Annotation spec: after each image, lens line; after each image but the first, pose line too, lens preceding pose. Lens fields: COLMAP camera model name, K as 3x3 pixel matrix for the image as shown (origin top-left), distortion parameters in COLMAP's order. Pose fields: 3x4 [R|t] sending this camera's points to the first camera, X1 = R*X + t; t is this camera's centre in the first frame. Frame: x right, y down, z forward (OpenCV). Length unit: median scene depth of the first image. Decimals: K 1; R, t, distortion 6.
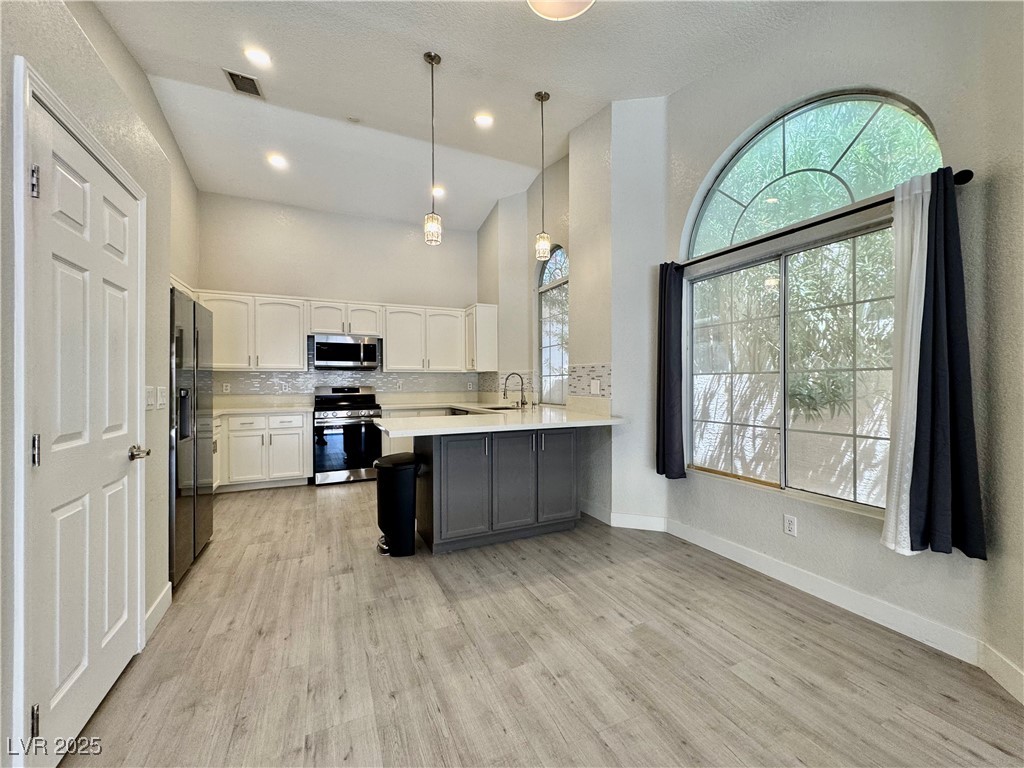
lens RADIAL K [[409.8, 0, 515.2], [0, 409.8, 386.6], [0, 0, 1]] dist [0.014291, 0.000523]
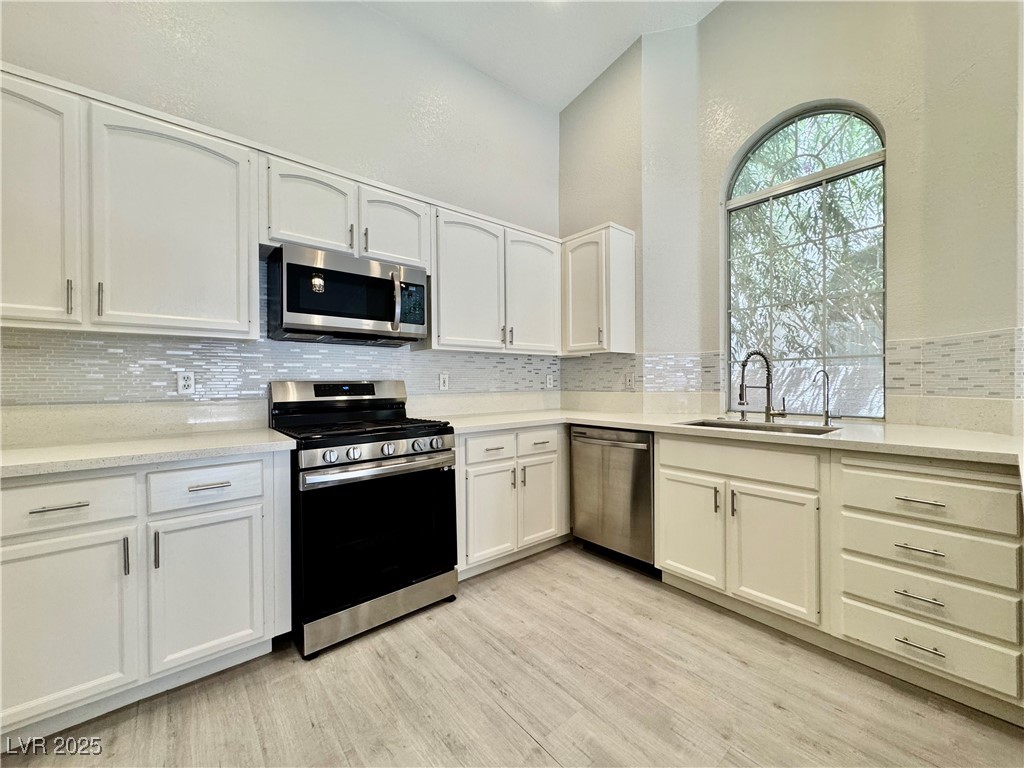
lens RADIAL K [[409.8, 0, 509.1], [0, 409.8, 381.5], [0, 0, 1]] dist [0.014291, 0.000523]
pose [[0.963670, 0.003749, 0.267069, -0.366456], [-0.004814, 0.999983, 0.003334, -0.001630], [-0.267052, -0.004498, 0.963672, 0.545364]]
